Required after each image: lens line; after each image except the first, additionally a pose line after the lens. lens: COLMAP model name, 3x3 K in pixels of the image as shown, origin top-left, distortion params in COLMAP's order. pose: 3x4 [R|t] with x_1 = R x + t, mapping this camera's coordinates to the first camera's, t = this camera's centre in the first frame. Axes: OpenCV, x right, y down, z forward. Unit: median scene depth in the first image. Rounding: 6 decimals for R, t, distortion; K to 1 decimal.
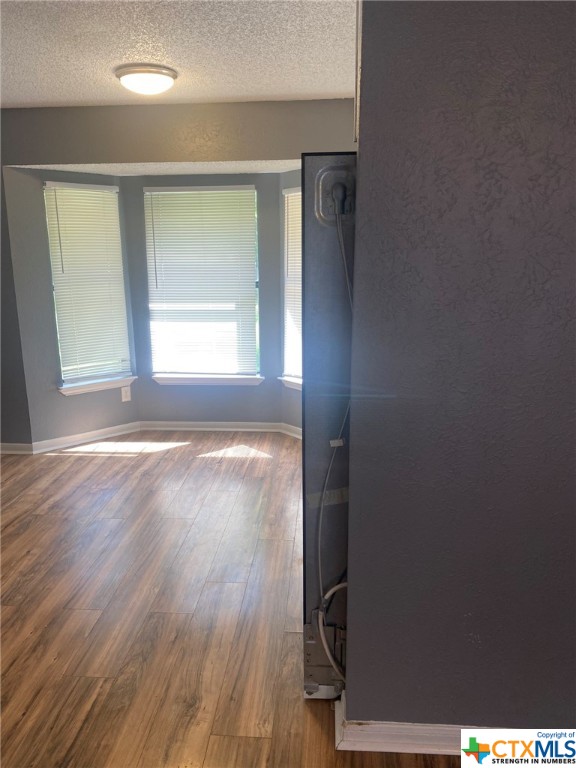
lens RADIAL K [[608.8, 0, 286.2], [0, 608.8, 384.0], [0, 0, 1]] dist [0.026072, -0.010580]
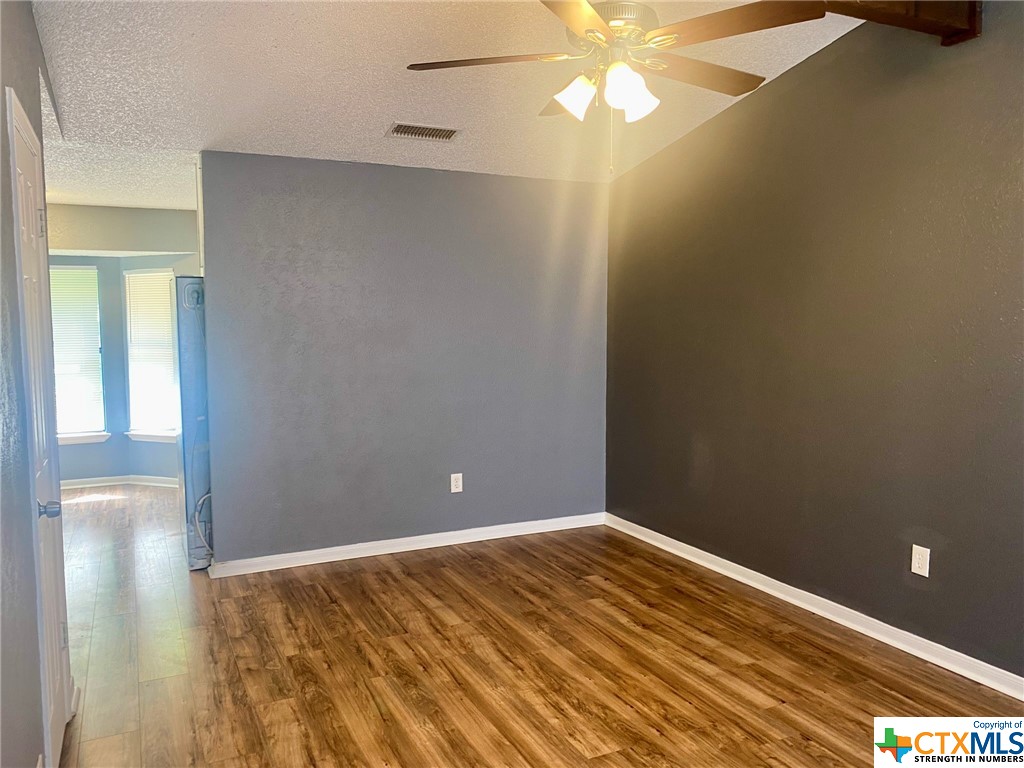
lens RADIAL K [[811.7, 0, 516.7], [0, 811.7, 387.5], [0, 0, 1]] dist [0.026072, -0.010580]
pose [[0.873714, -0.042492, 0.484580, -0.283322], [0.104907, 0.989195, -0.102411, 0.357790], [-0.474993, 0.140314, 0.868731, -1.693639]]
